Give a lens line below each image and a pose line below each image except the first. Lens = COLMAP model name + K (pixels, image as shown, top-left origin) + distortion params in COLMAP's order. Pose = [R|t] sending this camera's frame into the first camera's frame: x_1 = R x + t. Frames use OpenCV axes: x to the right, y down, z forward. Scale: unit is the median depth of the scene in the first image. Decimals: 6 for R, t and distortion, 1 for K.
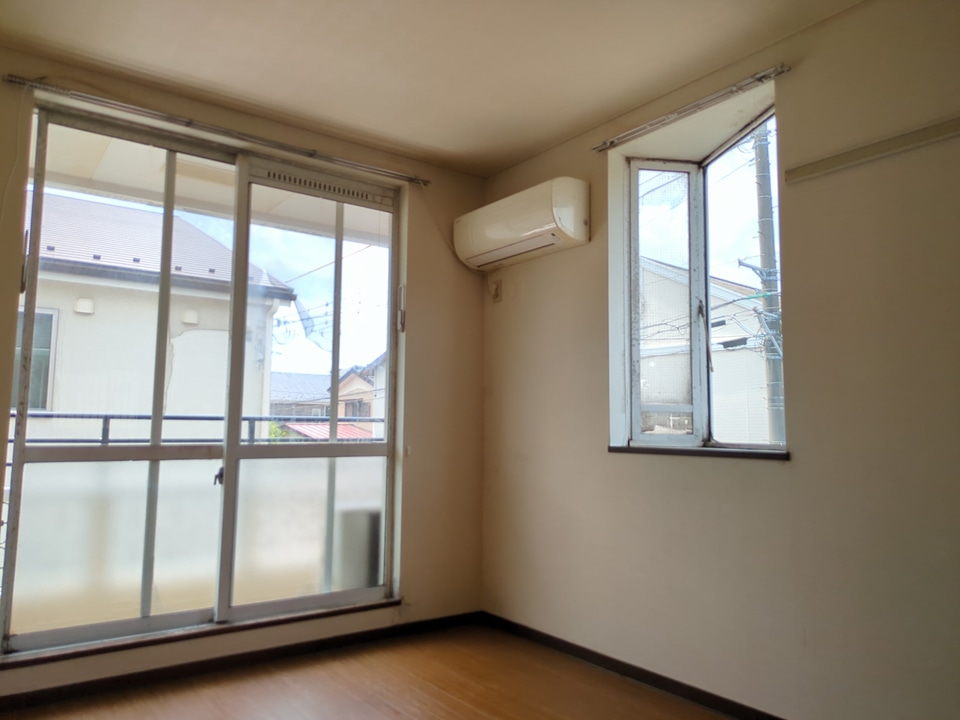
lens RADIAL K [[725.7, 0, 481.2], [0, 725.7, 348.3], [0, 0, 1]] dist [0.019688, -0.012909]
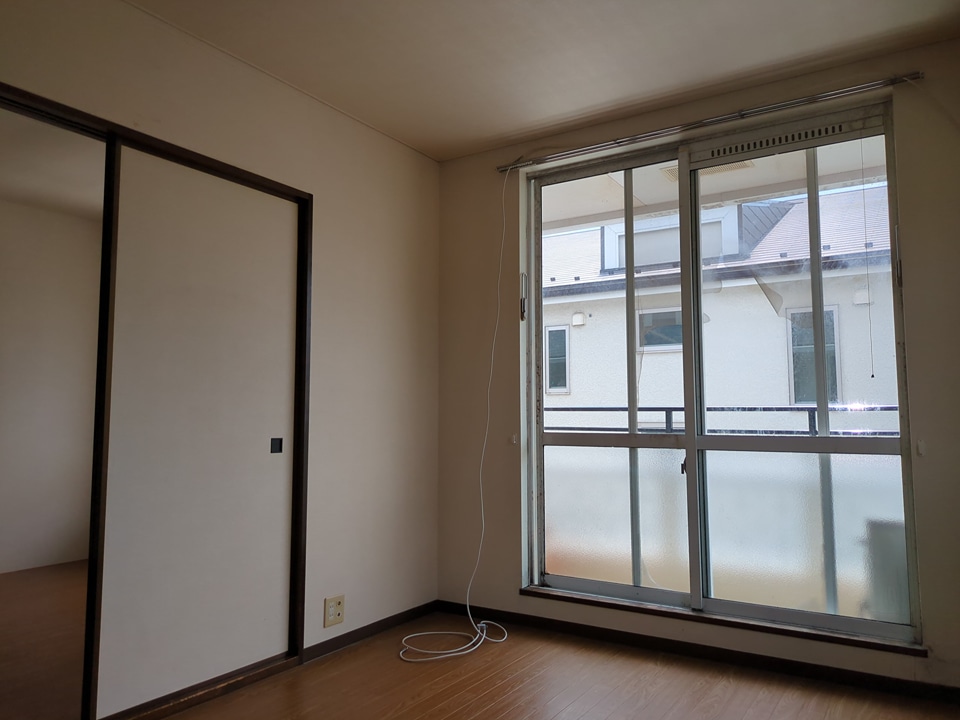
lens RADIAL K [[728.5, 0, 480.6], [0, 728.5, 348.8], [0, 0, 1]] dist [0.033587, -0.009064]
pose [[0.330729, -0.095636, -0.938867, 0.527121], [0.107744, 0.992173, -0.063111, 0.047041], [0.937555, -0.080285, 0.338445, 0.396160]]
